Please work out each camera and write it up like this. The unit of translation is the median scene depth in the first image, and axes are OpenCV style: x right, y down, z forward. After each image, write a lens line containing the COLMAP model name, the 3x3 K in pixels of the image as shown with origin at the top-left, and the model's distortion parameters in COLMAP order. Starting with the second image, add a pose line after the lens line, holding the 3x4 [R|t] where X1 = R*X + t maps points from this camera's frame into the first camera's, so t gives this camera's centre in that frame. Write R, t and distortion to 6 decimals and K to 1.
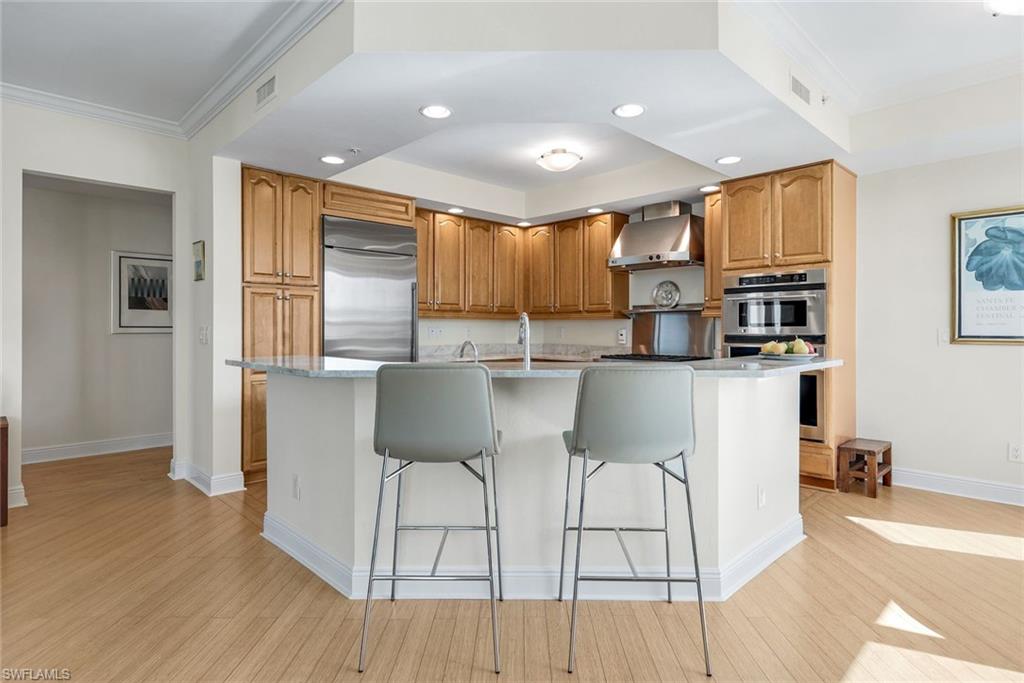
lens RADIAL K [[536.7, 0, 518.4], [0, 536.7, 328.2], [0, 0, 1]] dist [0.000083, -0.000126]
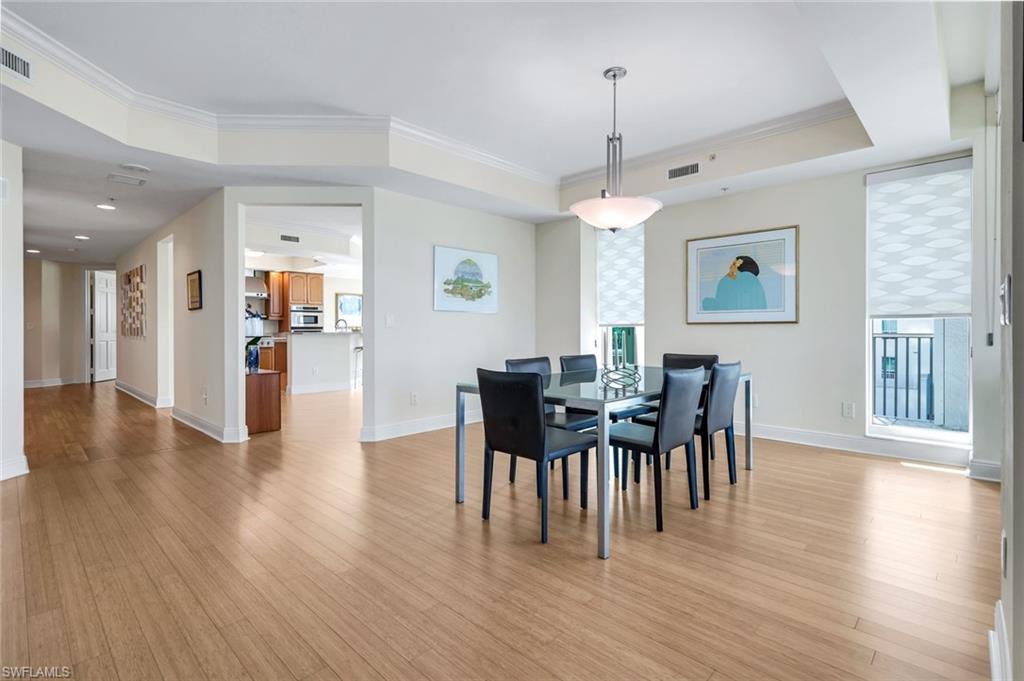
lens RADIAL K [[482.5, 0, 514.9], [0, 482.5, 331.0], [0, 0, 1]] dist [0.000834, 0.000055]
pose [[-0.027478, -0.005092, 0.999609, -2.286450], [0.001840, 0.999985, 0.005145, 0.025896], [-0.999621, 0.001981, -0.027468, -0.105667]]
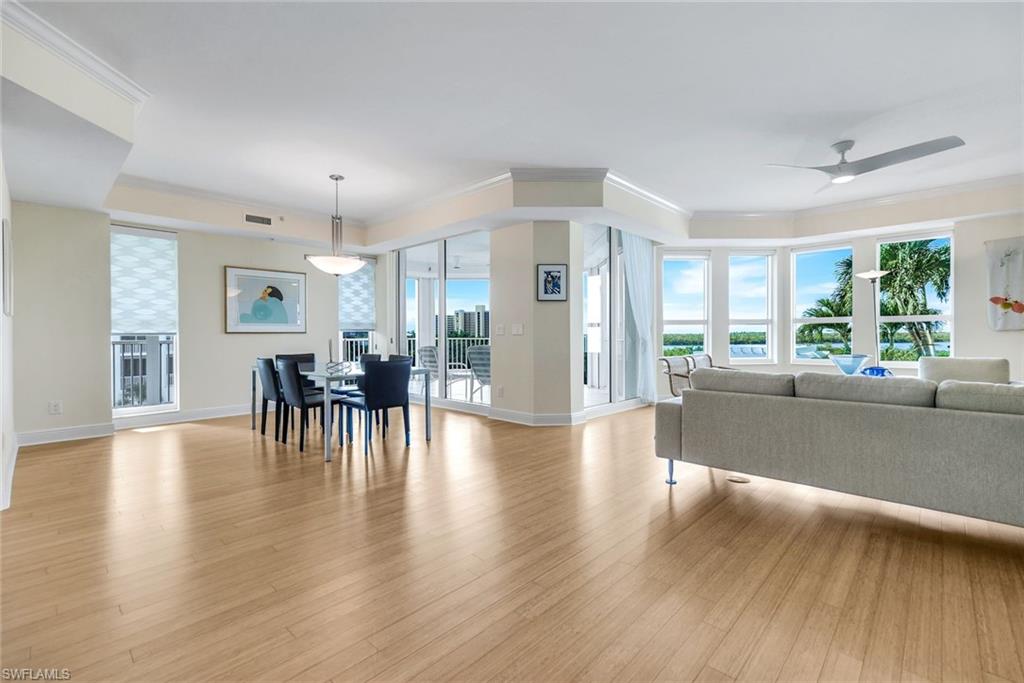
lens RADIAL K [[451.2, 0, 511.2], [0, 451.2, 337.7], [0, 0, 1]] dist [0.001297, 0.000115]
pose [[-0.999651, 0.004184, -0.026067, -1.932831], [0.003954, 0.999953, 0.008852, 0.020039], [0.026103, 0.008746, -0.999621, 0.885682]]
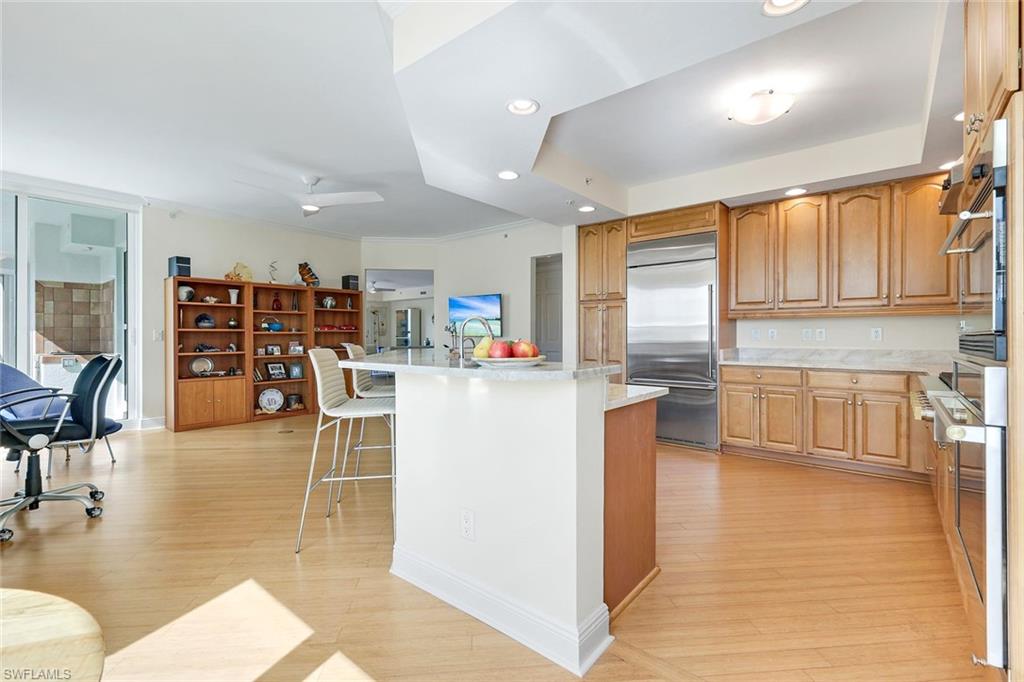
lens RADIAL K [[458.6, 0, 514.0], [0, 458.6, 336.6], [0, 0, 1]] dist [0.003976, 0.000158]
pose [[0.094878, 0.002005, -0.995487, 0.761847], [0.001462, 0.999997, 0.002154, 0.013597], [0.995488, -0.001659, 0.094875, 0.638781]]
